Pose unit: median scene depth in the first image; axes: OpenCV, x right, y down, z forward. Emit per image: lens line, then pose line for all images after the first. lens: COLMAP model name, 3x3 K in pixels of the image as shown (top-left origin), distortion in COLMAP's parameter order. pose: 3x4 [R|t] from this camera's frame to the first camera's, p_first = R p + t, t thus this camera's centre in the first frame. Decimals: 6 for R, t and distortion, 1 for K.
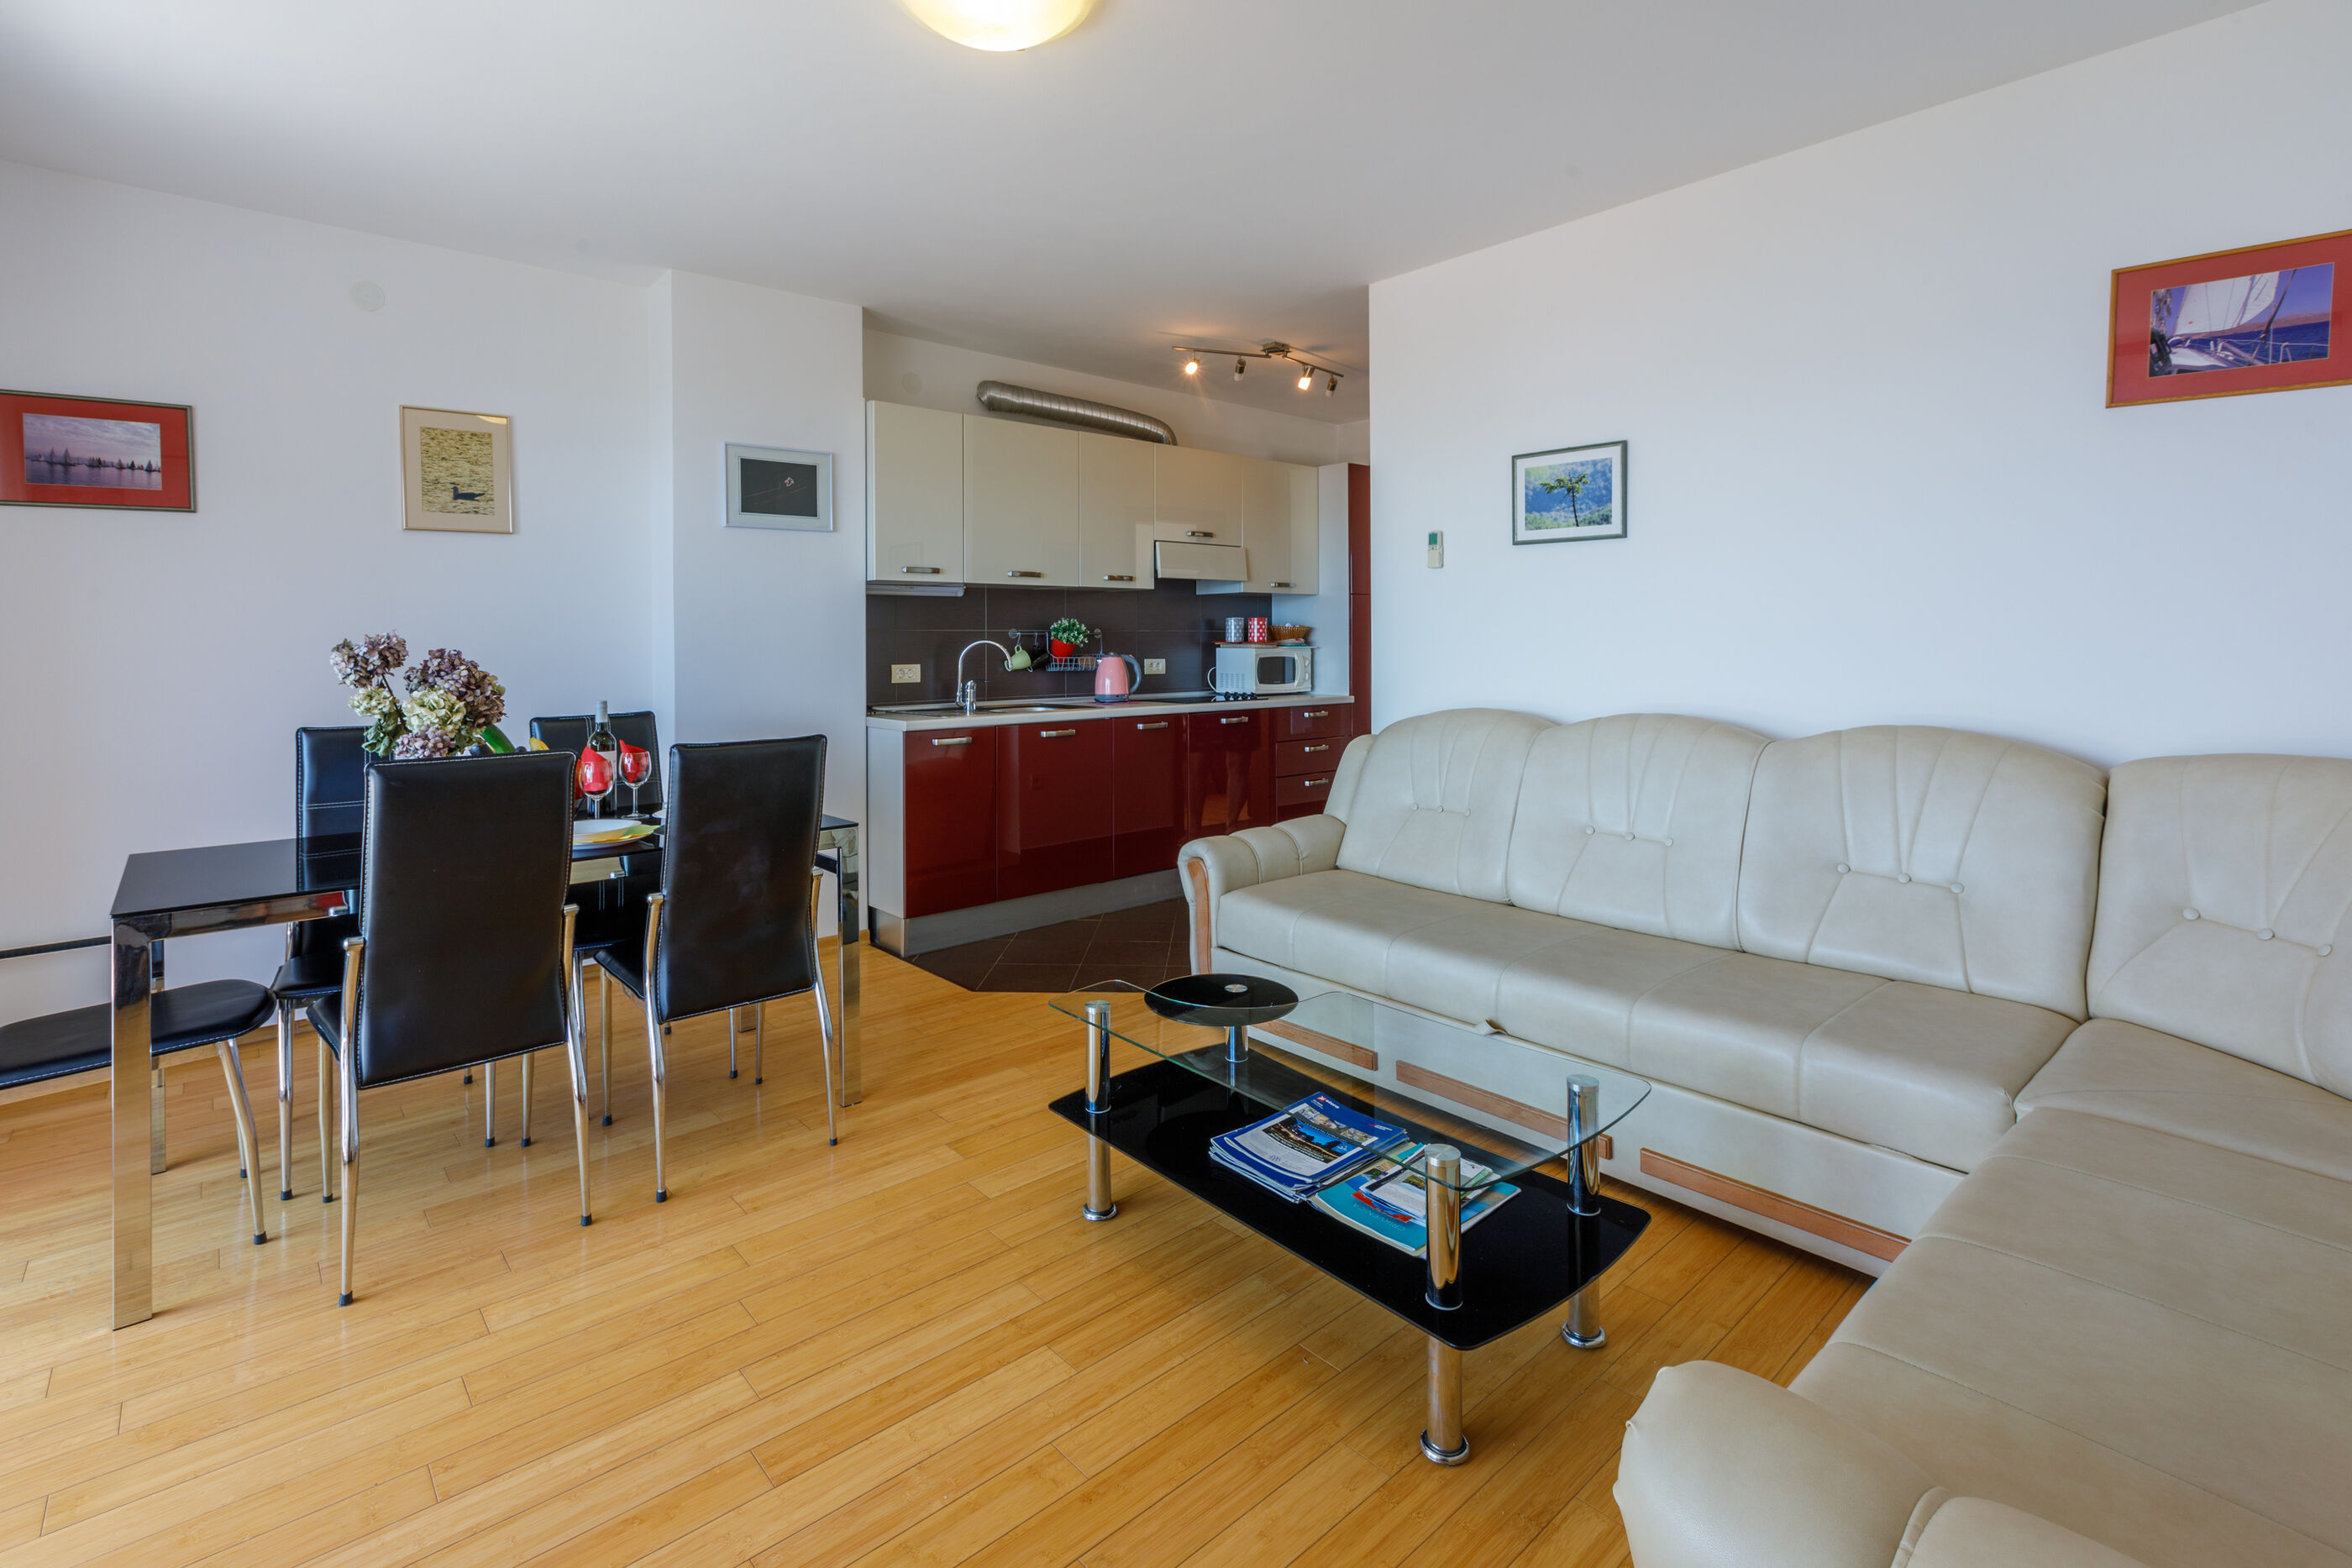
lens RADIAL K [[1088.5, 0, 1150.3], [0, 1088.5, 649.8], [0, 0, 1]] dist [-0.000245, -0.000270]
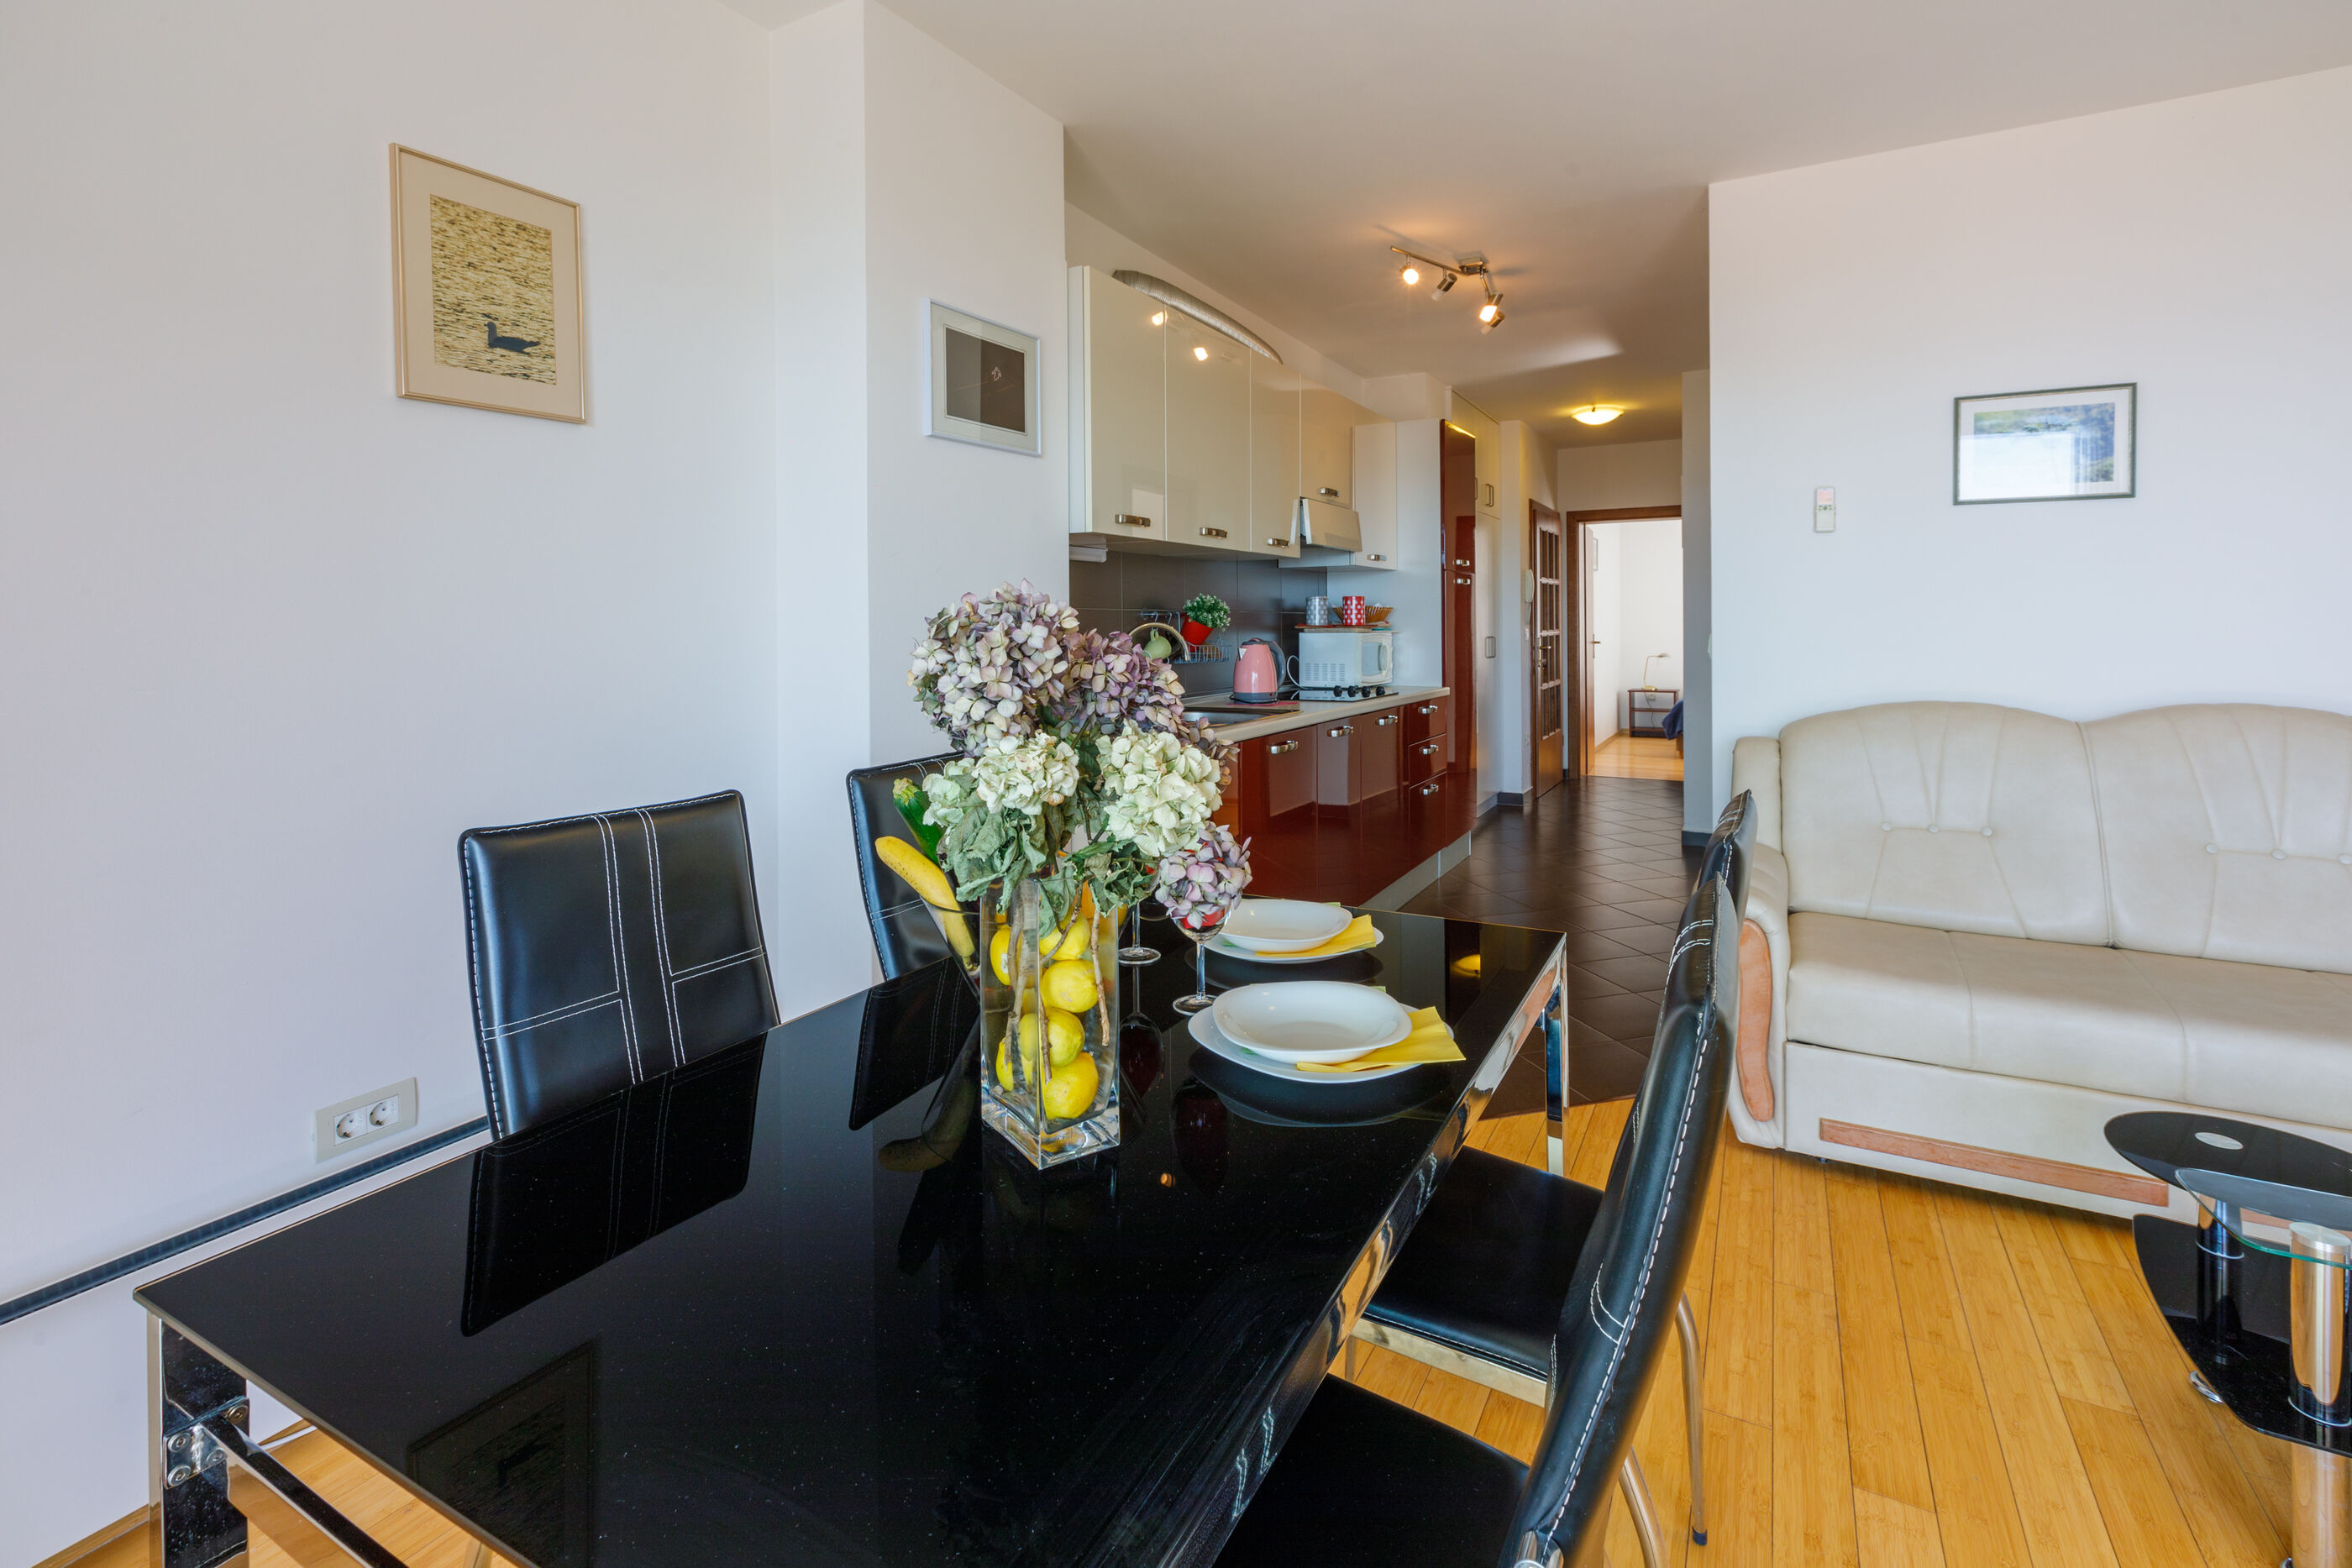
lens RADIAL K [[1098.5, 0, 1161.5], [0, 1098.5, 632.5], [0, 0, 1]] dist [0.001668, 0.000211]
pose [[0.941882, -0.004603, 0.335912, -0.508359], [0.006299, 0.999972, -0.003960, 0.001111], [-0.335885, 0.005845, 0.941885, 0.397746]]
